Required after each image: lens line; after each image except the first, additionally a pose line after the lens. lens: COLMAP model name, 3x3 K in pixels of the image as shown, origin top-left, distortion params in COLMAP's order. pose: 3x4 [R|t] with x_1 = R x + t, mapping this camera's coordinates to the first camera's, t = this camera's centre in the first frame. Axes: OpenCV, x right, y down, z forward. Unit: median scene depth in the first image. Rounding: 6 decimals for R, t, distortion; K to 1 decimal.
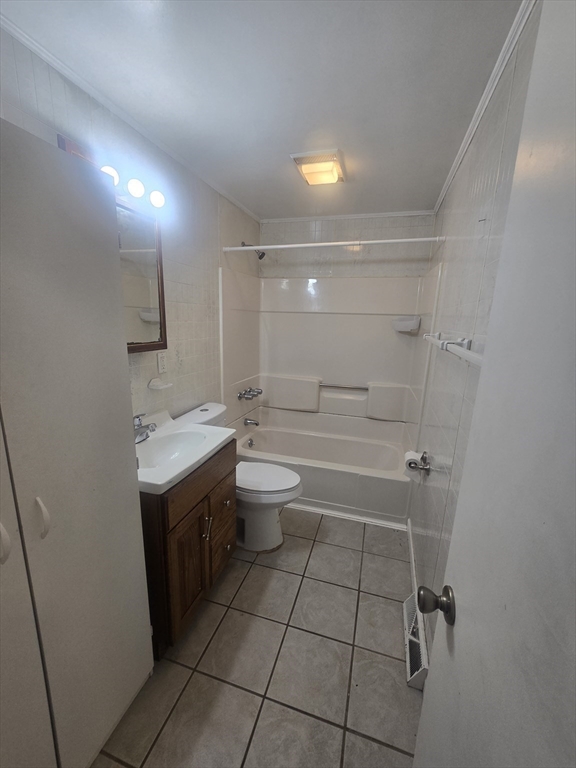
lens RADIAL K [[314.2, 0, 285.0], [0, 314.2, 384.8], [0, 0, 1]] dist [-0.000966, -0.000498]
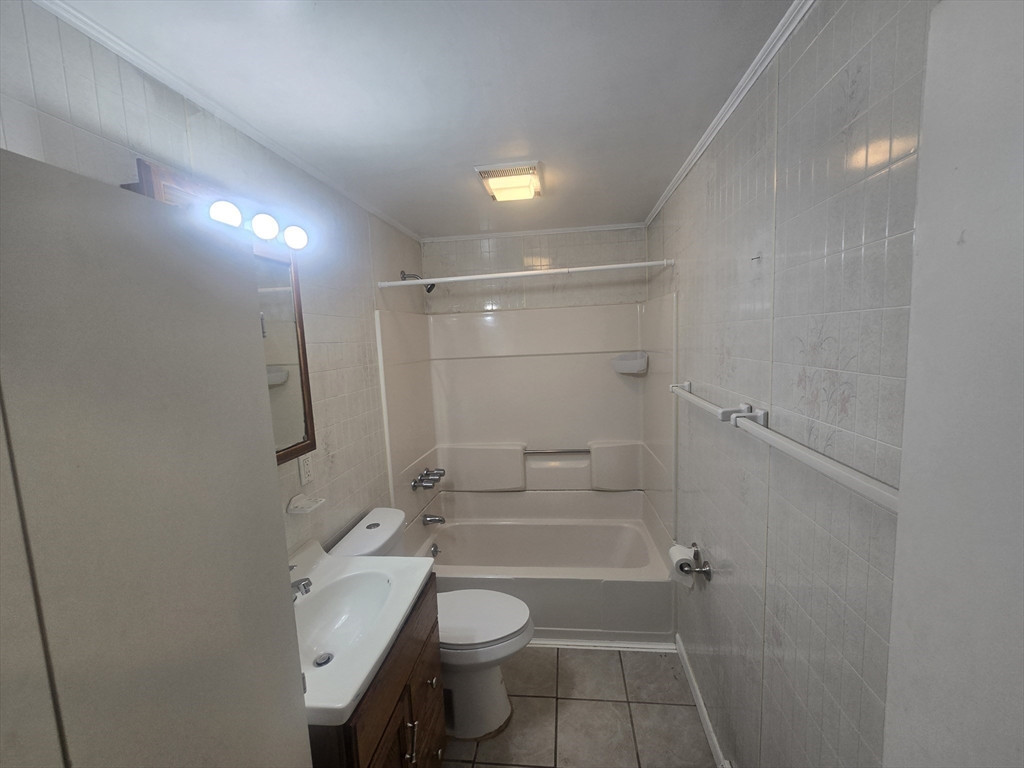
lens RADIAL K [[418.9, 0, 515.9], [0, 418.9, 384.7], [0, 0, 1]] dist [-0.000966, -0.000498]
pose [[0.981561, -0.094129, 0.166369, -0.083602], [0.111724, 0.988719, -0.099760, -0.093879], [-0.155102, 0.116508, 0.981004, 0.058431]]
